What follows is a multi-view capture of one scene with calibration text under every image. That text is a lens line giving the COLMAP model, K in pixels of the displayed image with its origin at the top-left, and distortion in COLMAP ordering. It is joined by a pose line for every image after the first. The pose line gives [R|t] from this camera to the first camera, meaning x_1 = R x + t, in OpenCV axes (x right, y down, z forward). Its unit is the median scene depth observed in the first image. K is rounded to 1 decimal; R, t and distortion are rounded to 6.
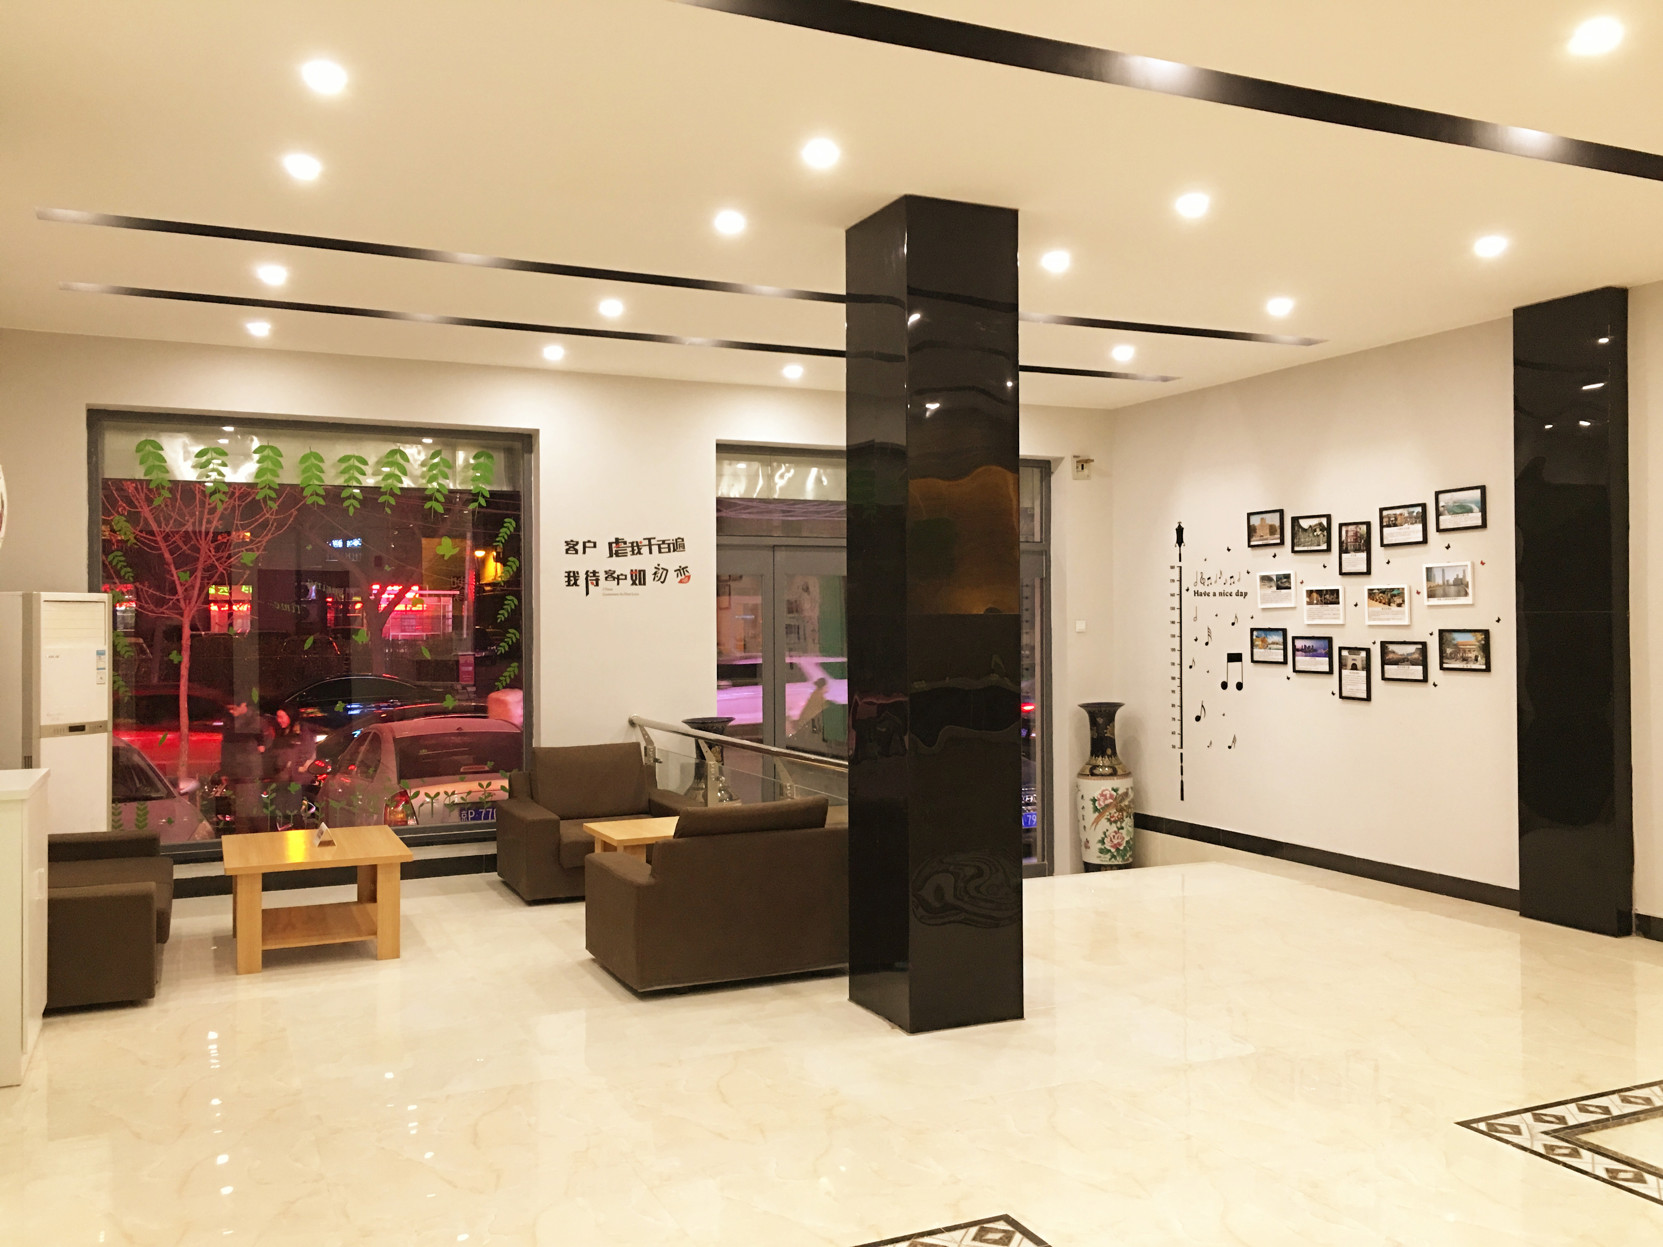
lens RADIAL K [[1403.1, 0, 829.6], [0, 1403.1, 622.2], [0, 0, 1]] dist [0.015884, 0.009536]
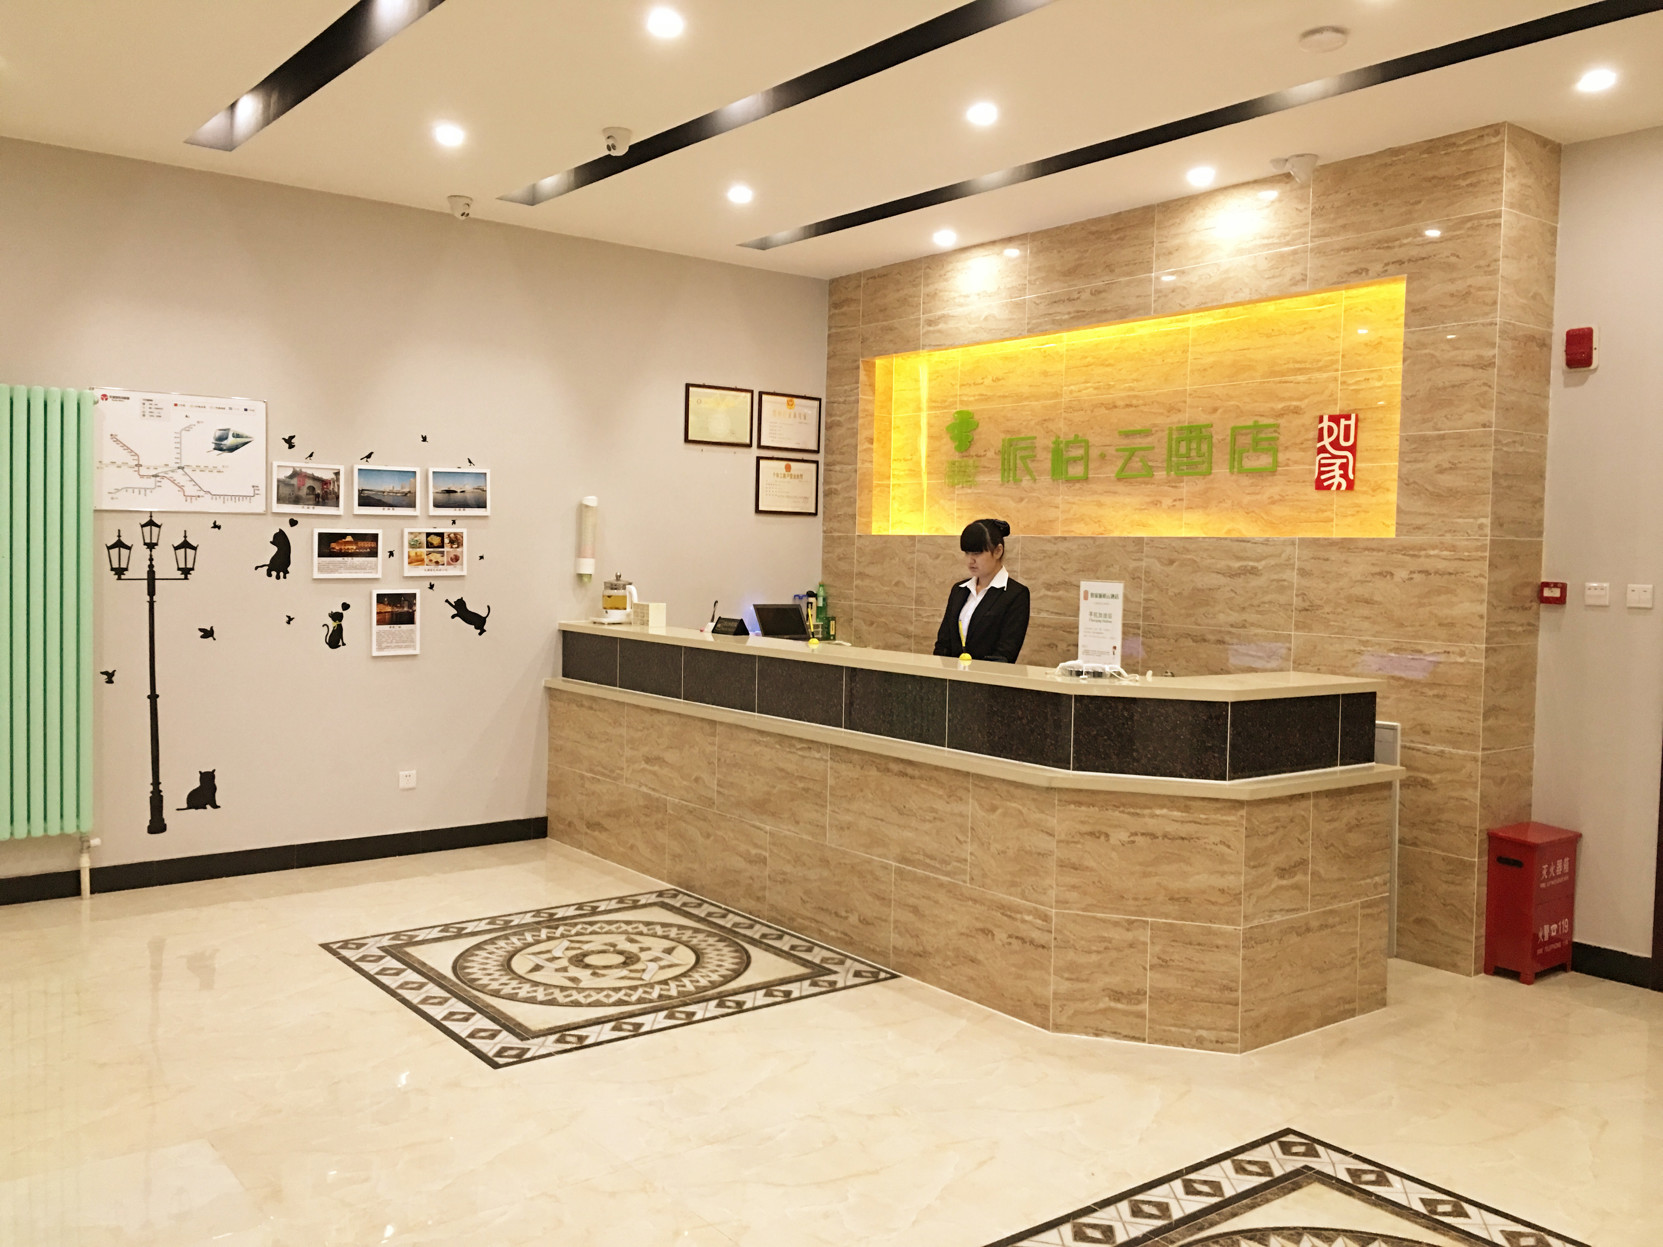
lens RADIAL K [[1403.1, 0, 826.8], [0, 1403.1, 613.0], [0, 0, 1]] dist [0.015884, 0.009536]
pose [[-0.240760, -0.040264, 0.969749, -0.260838], [-0.018390, 0.999149, 0.036919, 0.003680], [-0.970411, -0.008945, -0.241295, 0.507489]]
